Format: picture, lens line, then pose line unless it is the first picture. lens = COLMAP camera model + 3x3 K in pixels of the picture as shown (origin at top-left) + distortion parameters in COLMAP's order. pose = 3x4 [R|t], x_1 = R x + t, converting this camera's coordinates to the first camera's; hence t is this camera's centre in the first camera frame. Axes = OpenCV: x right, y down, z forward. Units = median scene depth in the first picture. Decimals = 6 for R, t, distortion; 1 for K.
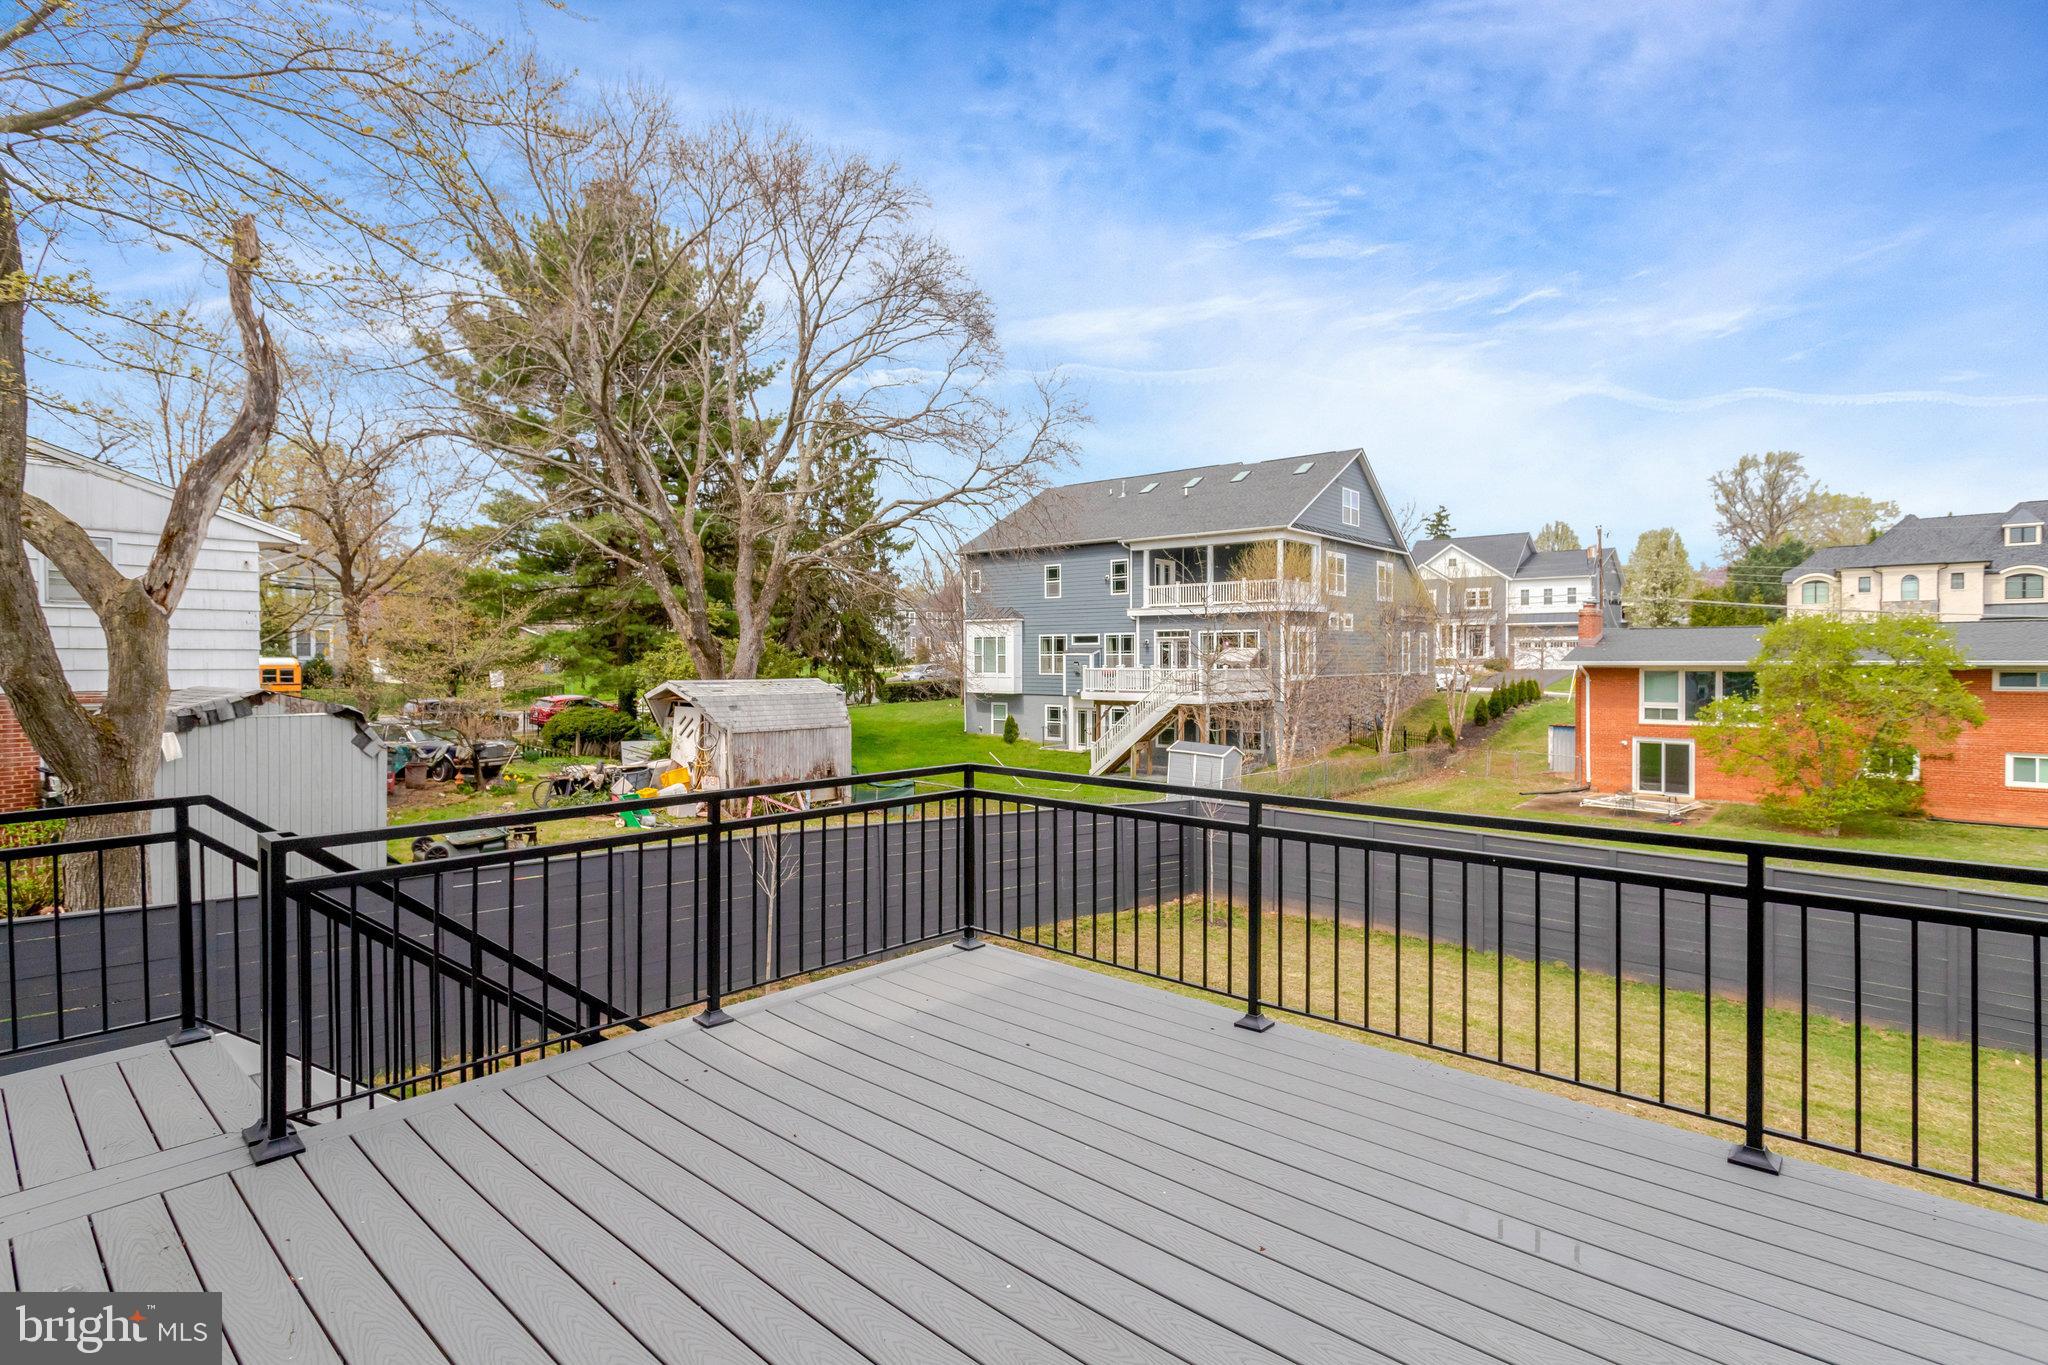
lens RADIAL K [[999.9, 0, 1016.6], [0, 999.9, 677.1], [0, 0, 1]] dist [0.029635, 0.000565]
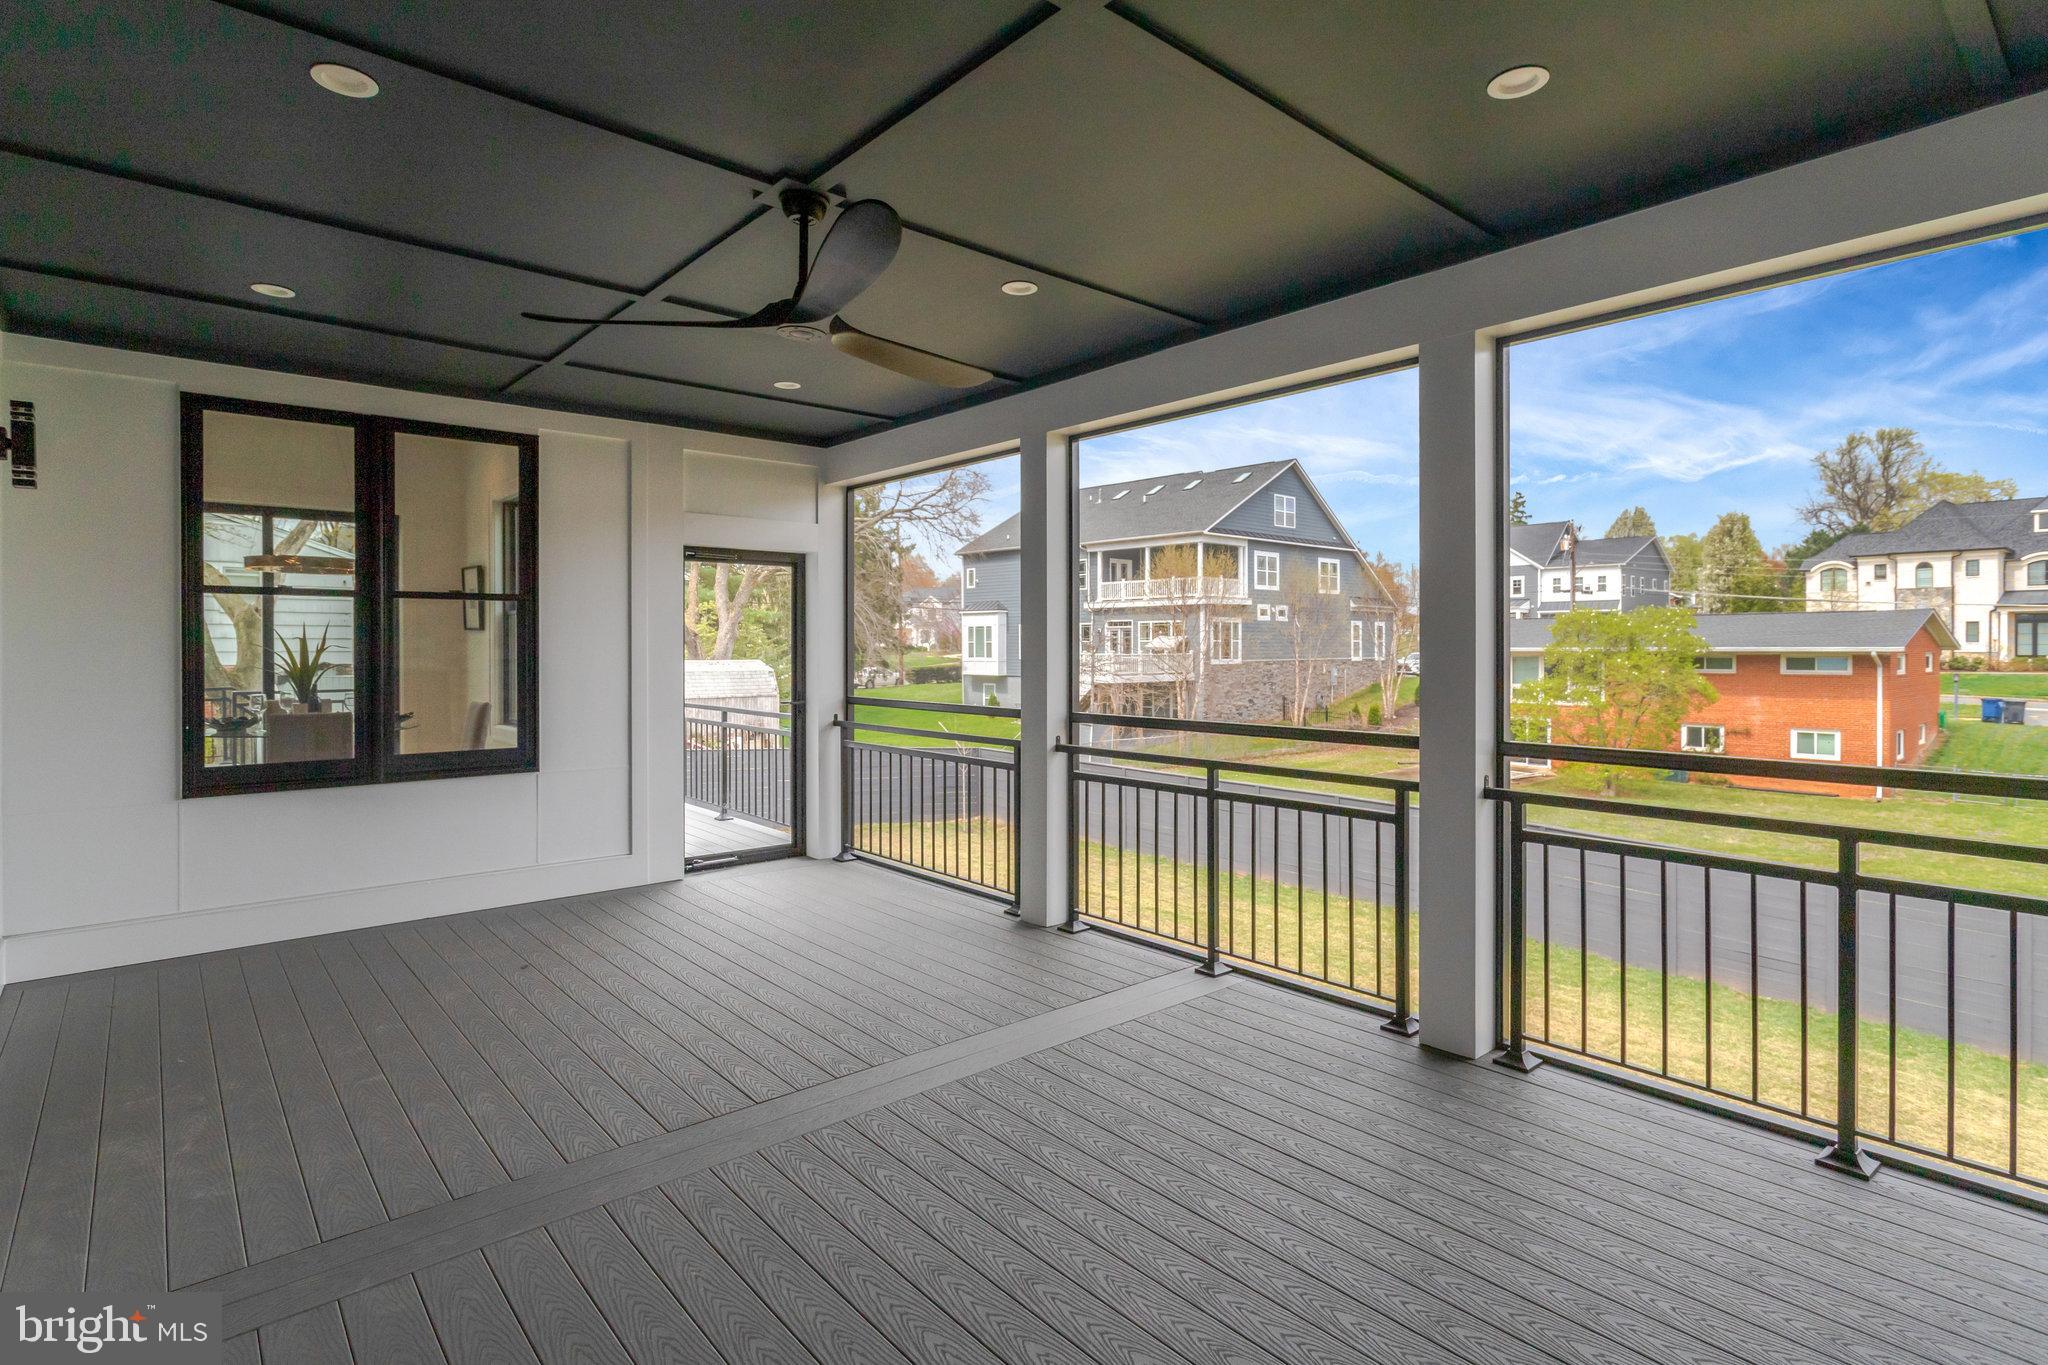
lens RADIAL K [[999.9, 0, 1031.1], [0, 999.9, 674.5], [0, 0, 1]] dist [0.029635, 0.000565]
pose [[0.993294, 0.003907, -0.115553, 0.176796], [-0.002669, 0.999937, 0.010861, 0.002566], [0.115589, -0.010480, 0.993242, -0.150518]]
